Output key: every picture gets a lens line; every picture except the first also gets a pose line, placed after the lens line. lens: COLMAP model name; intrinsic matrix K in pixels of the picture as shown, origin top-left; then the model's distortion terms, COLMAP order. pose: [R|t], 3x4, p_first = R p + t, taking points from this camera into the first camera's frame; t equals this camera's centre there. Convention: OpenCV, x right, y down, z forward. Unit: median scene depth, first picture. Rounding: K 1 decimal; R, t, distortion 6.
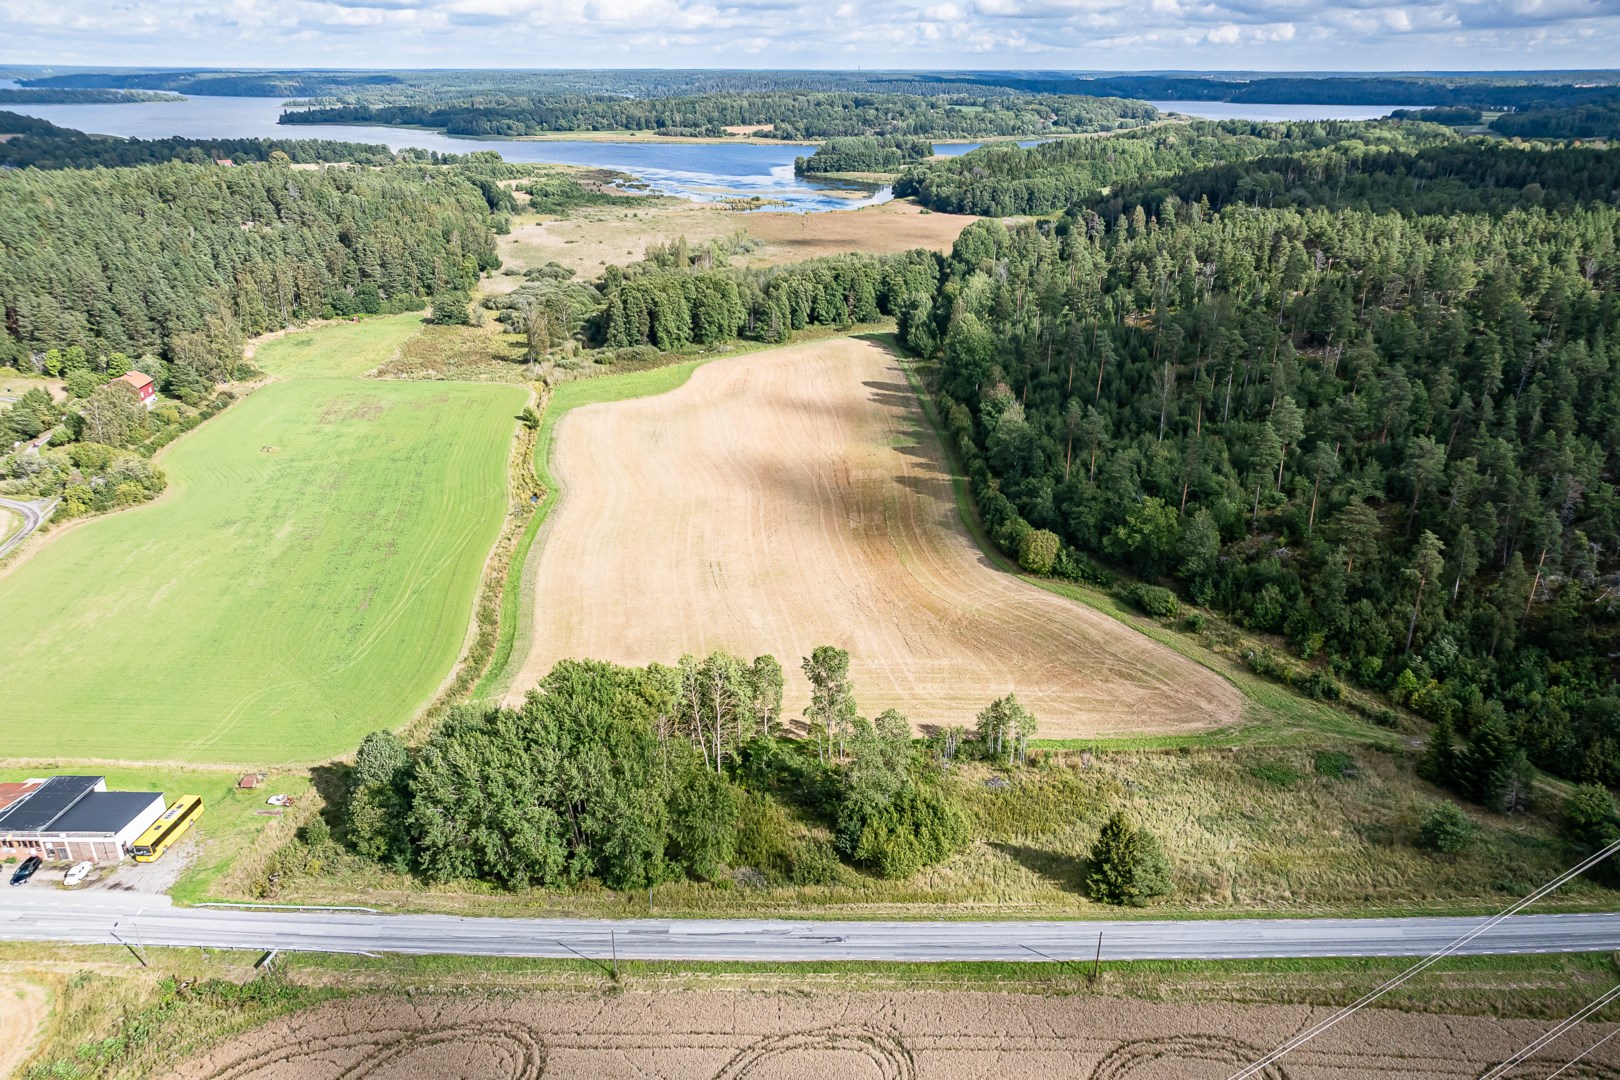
lens RADIAL K [[1132.2, 0, 810.0], [0, 1132.2, 540.0], [0, 0, 1]] dist [-0.004617, 0.003439]
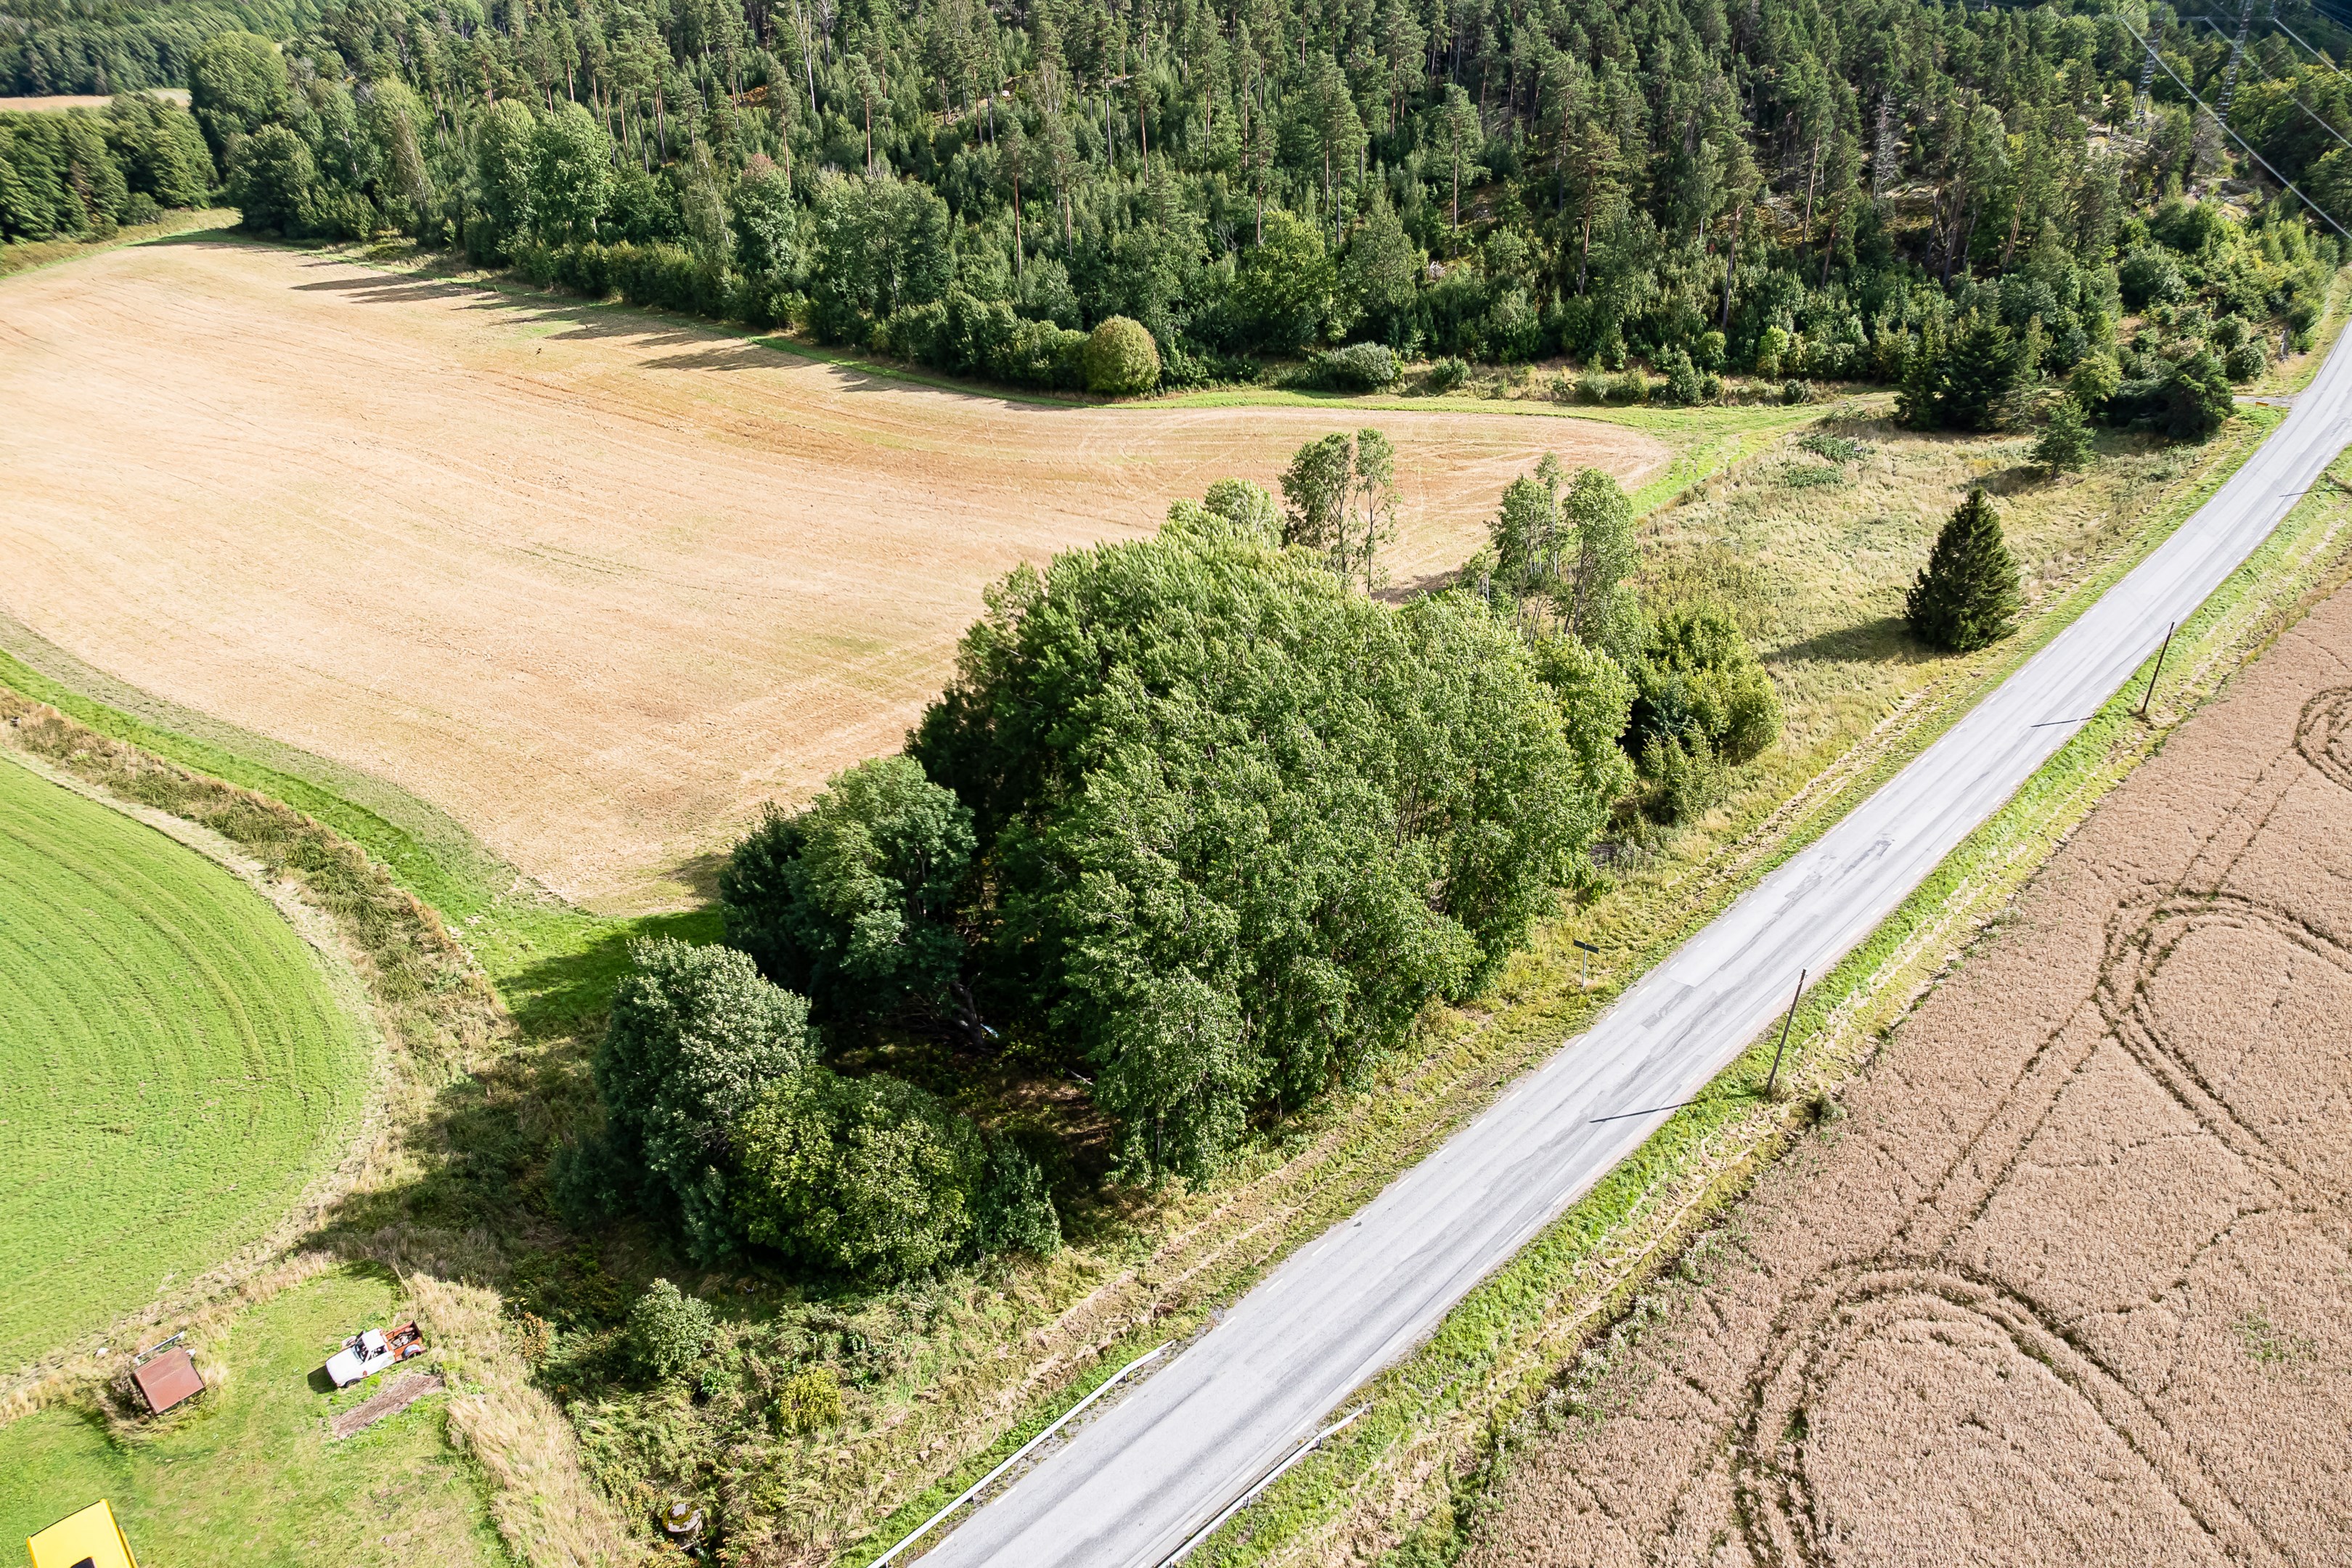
lens RADIAL K [[1664.0, 0, 1176.0], [0, 1664.0, 784.0], [0, 0, 1]] dist [-0.052106, 0.024712]
pose [[0.673063, -0.343581, 0.654933, -0.211374], [0.289834, 0.937245, 0.193825, 0.031220], [-0.680428, 0.059366, 0.730407, 0.219256]]
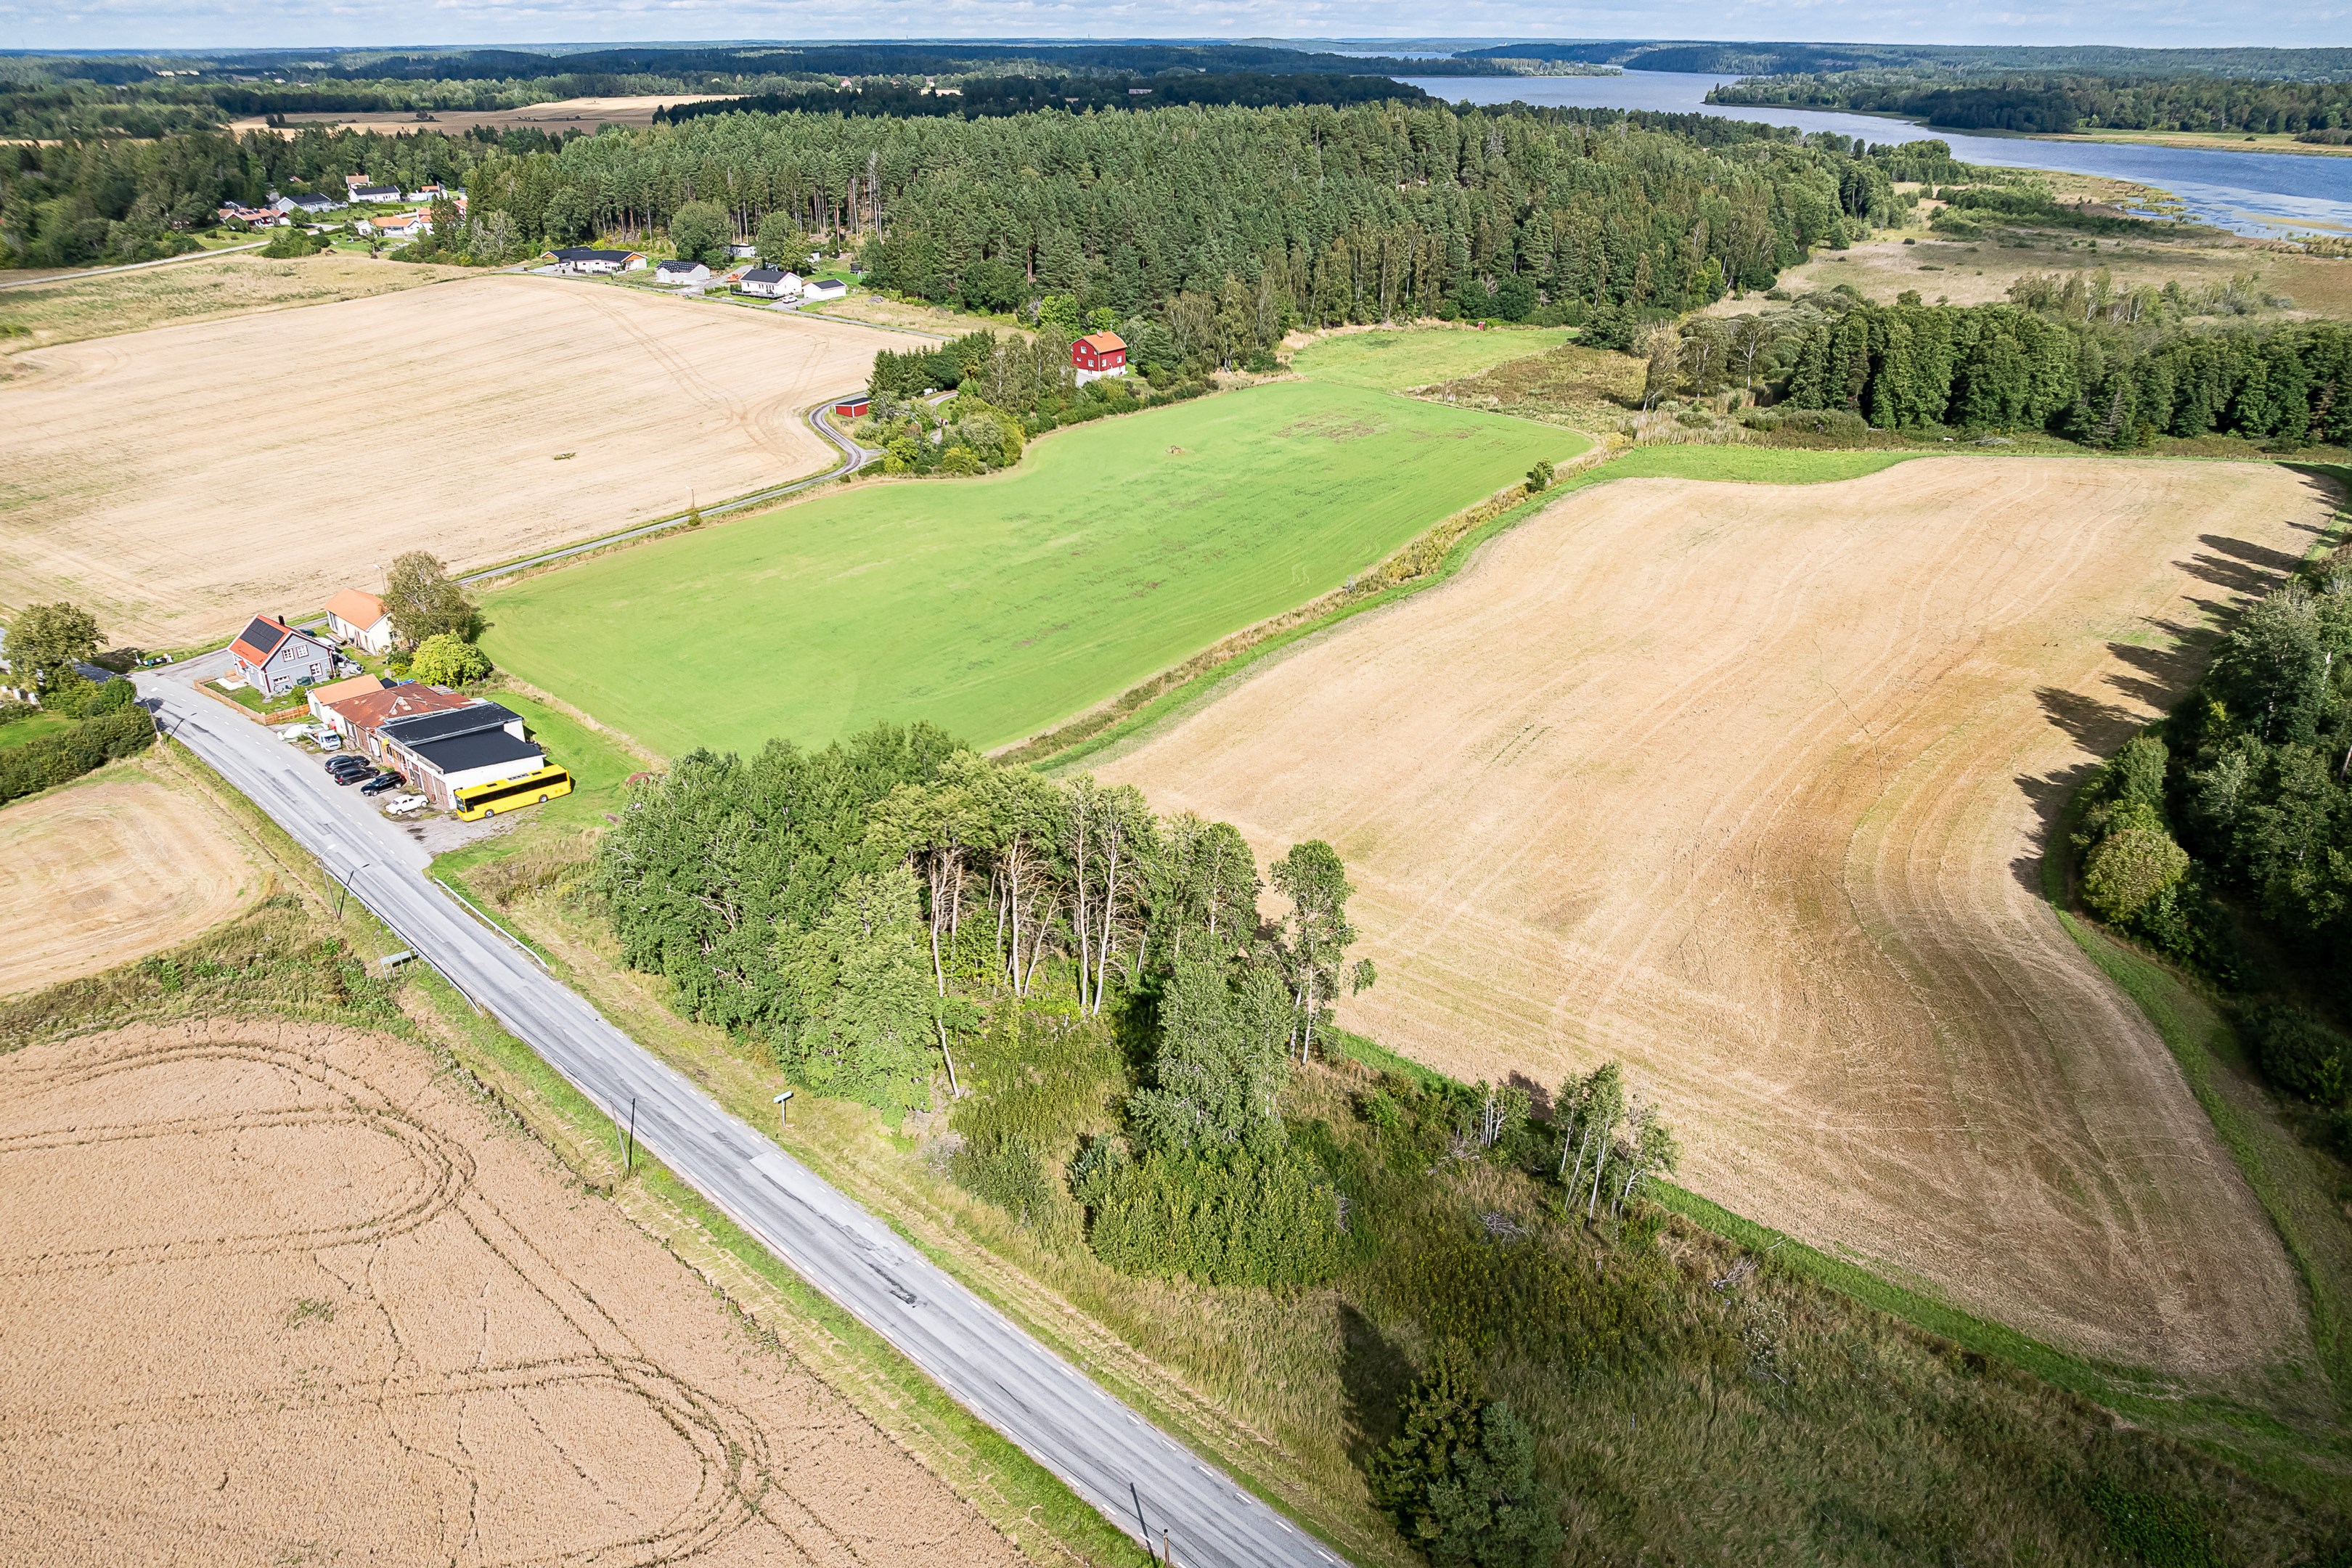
lens RADIAL K [[1664.0, 0, 1176.0], [0, 1664.0, 784.0], [0, 0, 1]] dist [-0.052106, 0.024712]
pose [[0.736658, 0.276872, -0.616991, 0.172221], [-0.259632, 0.958222, 0.120009, -0.002327], [0.624441, 0.071785, 0.777766, 0.146051]]
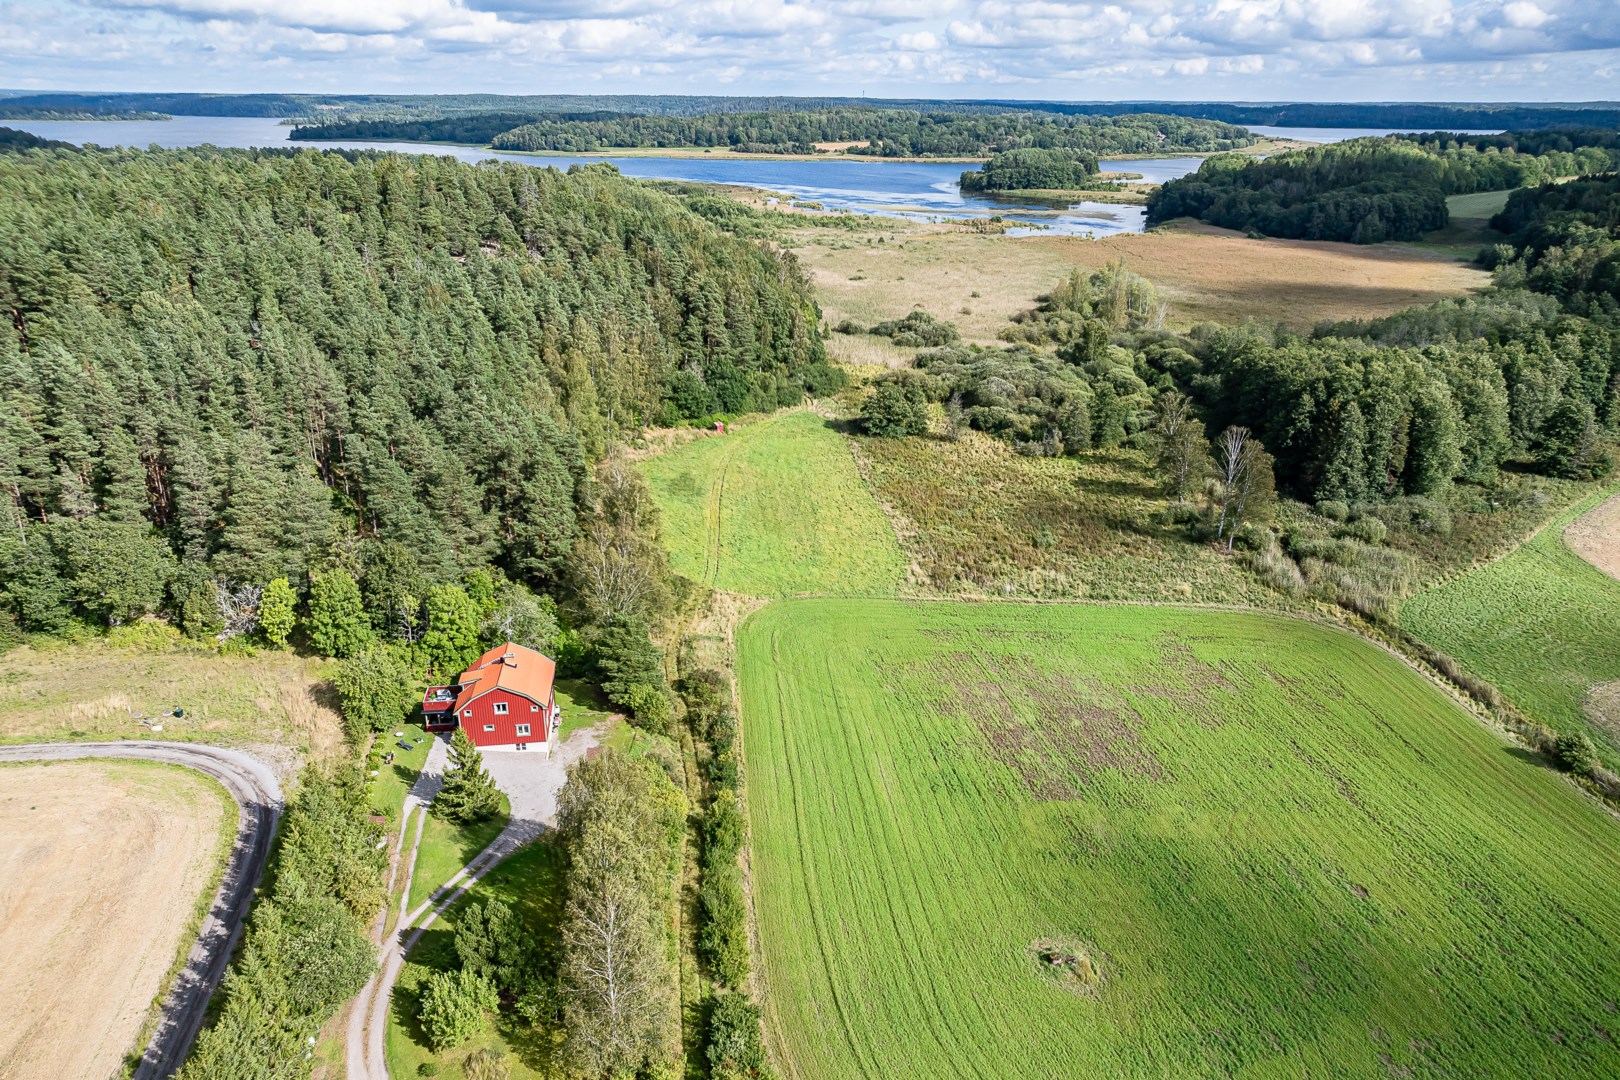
lens RADIAL K [[1132.2, 0, 810.0], [0, 1132.2, 540.0], [0, 0, 1]] dist [-0.004617, 0.003439]
pose [[0.999620, -0.006370, 0.026838, -0.412937], [0.006992, 0.999707, -0.023172, -0.141428], [-0.026682, 0.023351, 0.999371, 0.507499]]
